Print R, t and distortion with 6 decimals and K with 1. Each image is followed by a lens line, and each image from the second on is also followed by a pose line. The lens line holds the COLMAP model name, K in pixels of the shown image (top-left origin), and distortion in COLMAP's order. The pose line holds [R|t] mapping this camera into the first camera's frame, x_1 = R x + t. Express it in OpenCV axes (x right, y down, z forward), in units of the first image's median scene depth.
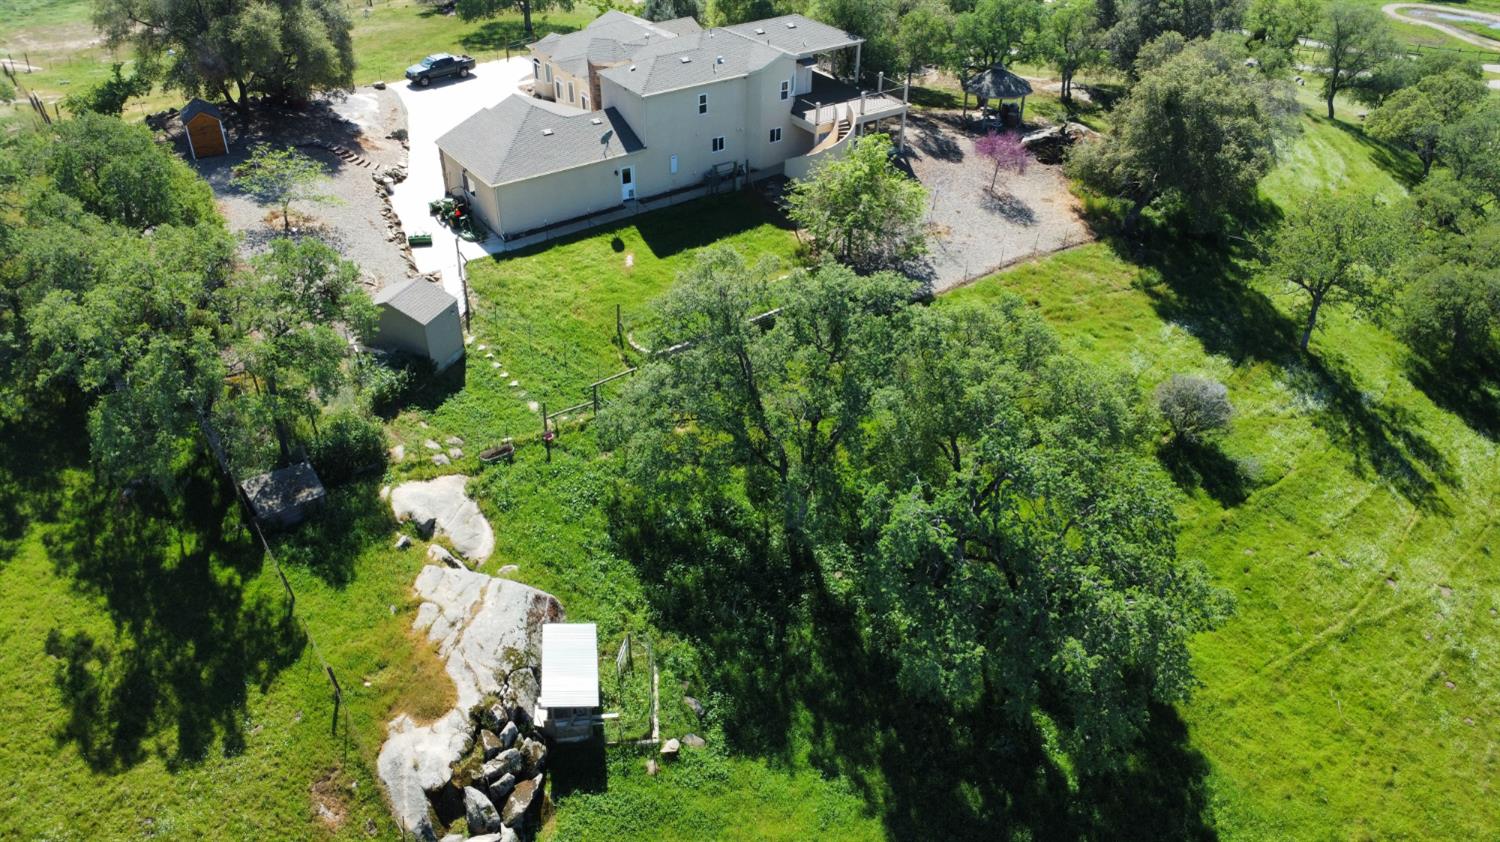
lens RADIAL K [[1092.7, 0, 744.9], [0, 1092.7, 417.1], [0, 0, 1]] dist [-0.025268, -0.008542]
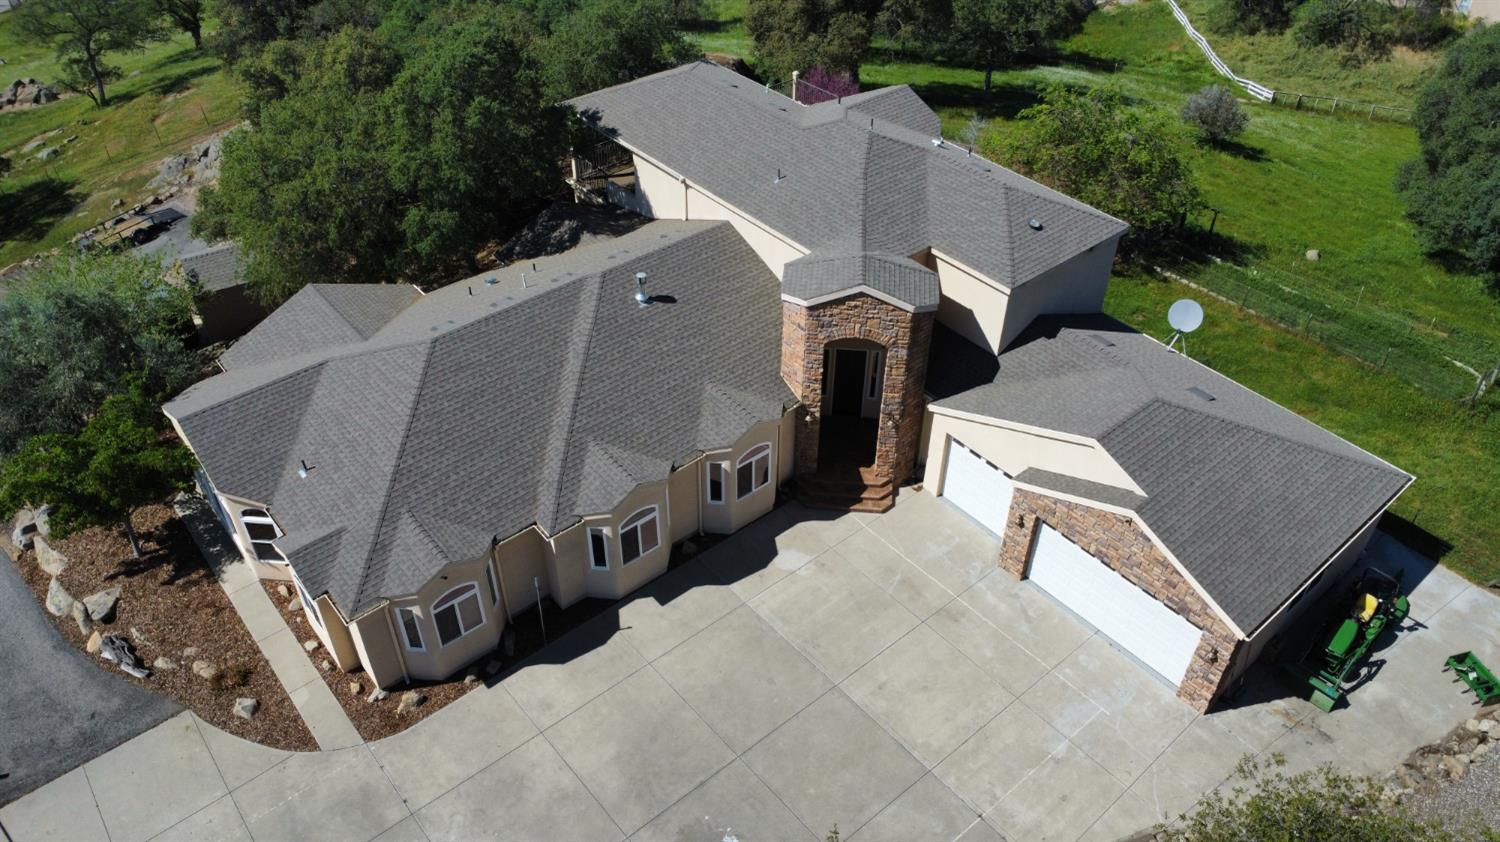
lens RADIAL K [[1092.7, 0, 742.5], [0, 1092.7, 424.3], [0, 0, 1]] dist [-0.025268, -0.008542]
pose [[-0.087815, -0.641466, 0.762109, -0.537907], [0.563765, 0.598745, 0.568923, -0.644692], [-0.821254, 0.479610, 0.309057, 1.053749]]
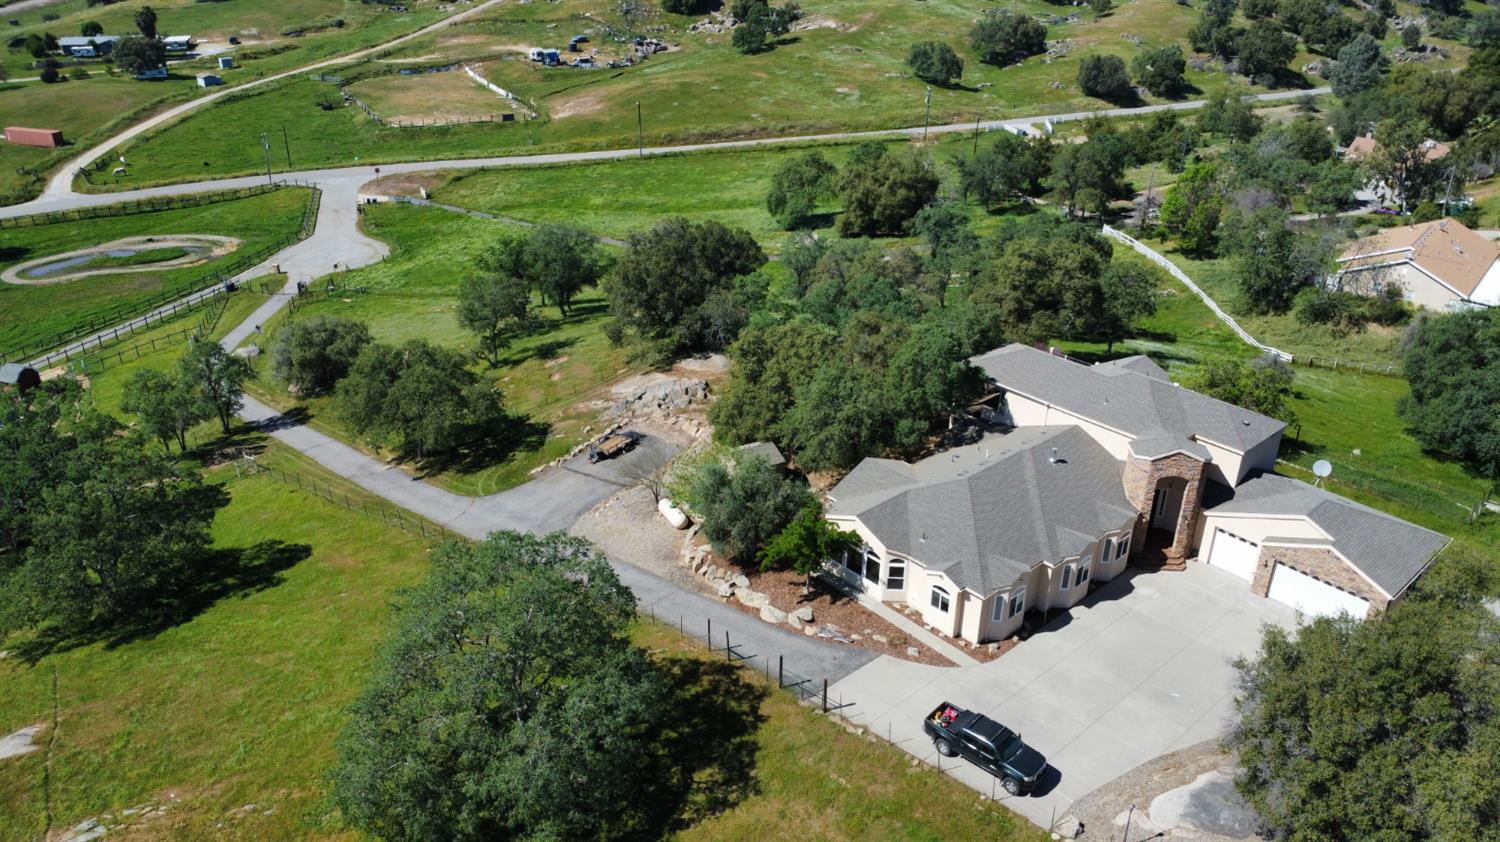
lens RADIAL K [[1092.7, 0, 740.6], [0, 1092.7, 420.3], [0, 0, 1]] dist [-0.025268, -0.008542]
pose [[-0.114144, -0.443513, 0.888970, -0.945816], [0.557201, 0.712245, 0.426889, -1.028140], [-0.822495, 0.544062, 0.165827, 1.270188]]
